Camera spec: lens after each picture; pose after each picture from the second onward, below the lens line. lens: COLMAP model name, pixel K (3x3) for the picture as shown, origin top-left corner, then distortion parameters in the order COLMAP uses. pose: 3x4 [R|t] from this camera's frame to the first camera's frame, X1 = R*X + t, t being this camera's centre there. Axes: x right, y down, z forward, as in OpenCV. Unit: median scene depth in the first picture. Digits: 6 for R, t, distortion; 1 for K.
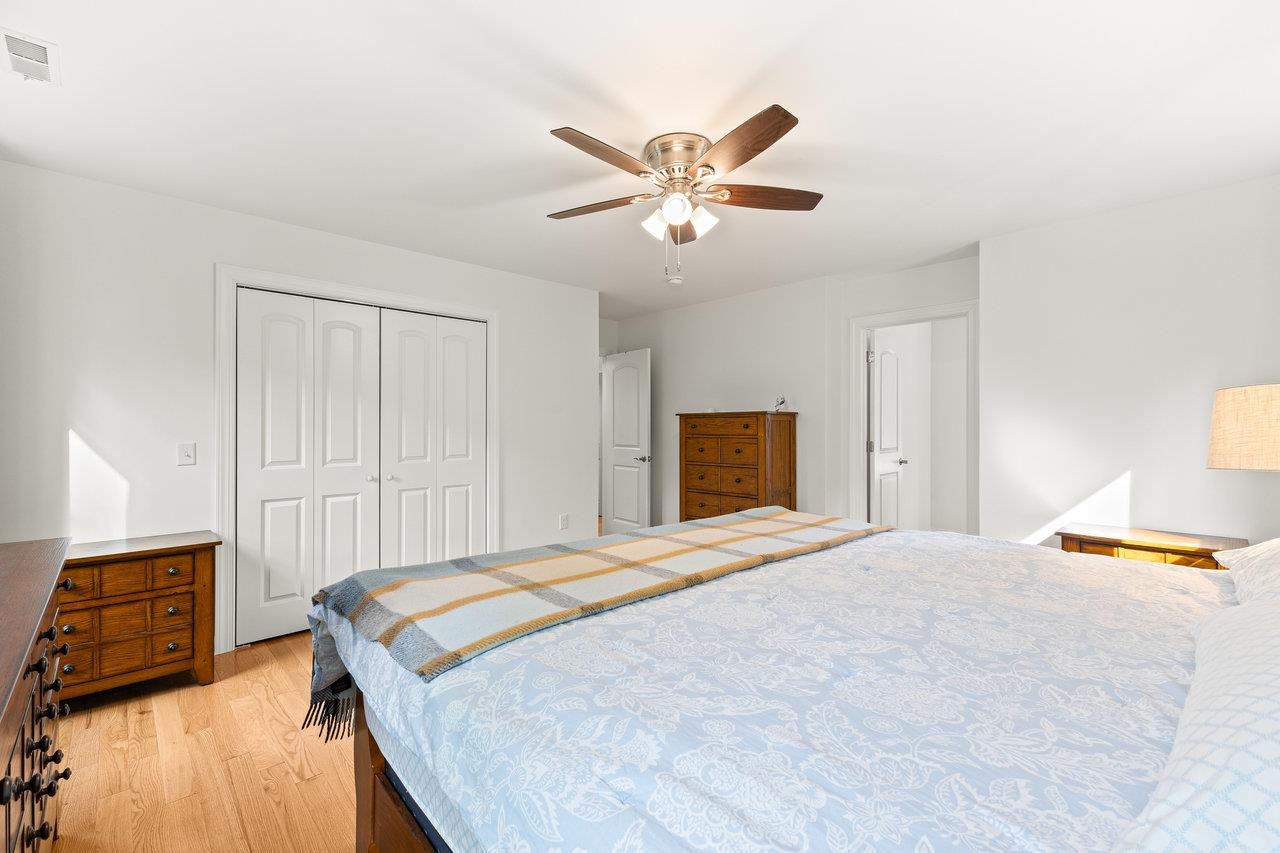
lens RADIAL K [[551.9, 0, 646.7], [0, 551.9, 420.7], [0, 0, 1]] dist [0.000178, 0.000155]
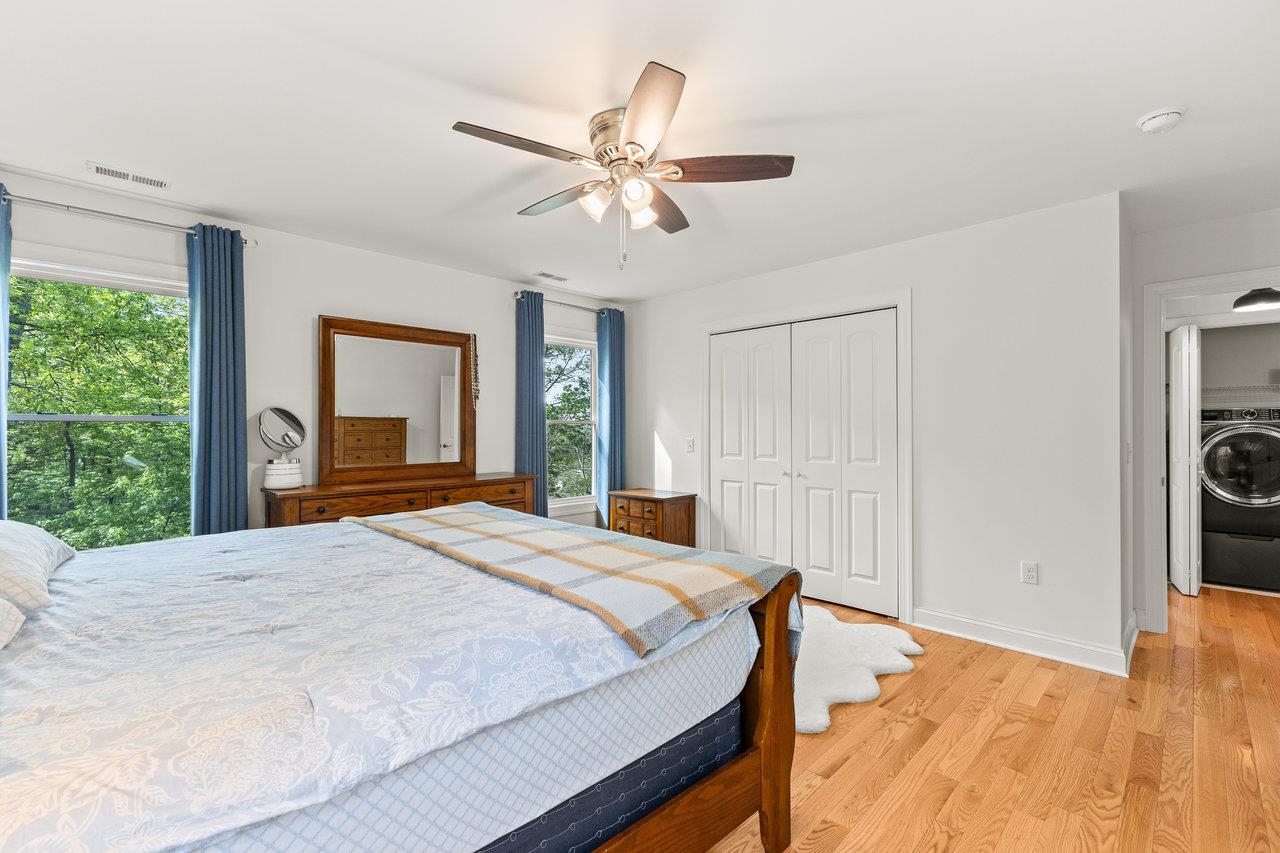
lens RADIAL K [[551.9, 0, 645.0], [0, 551.9, 430.0], [0, 0, 1]] dist [0.000178, 0.000155]
pose [[0.023686, 0.002373, -0.999717, 0.628230], [0.006023, 0.999979, 0.002516, 0.009222], [0.999701, -0.006081, 0.023671, 0.661889]]
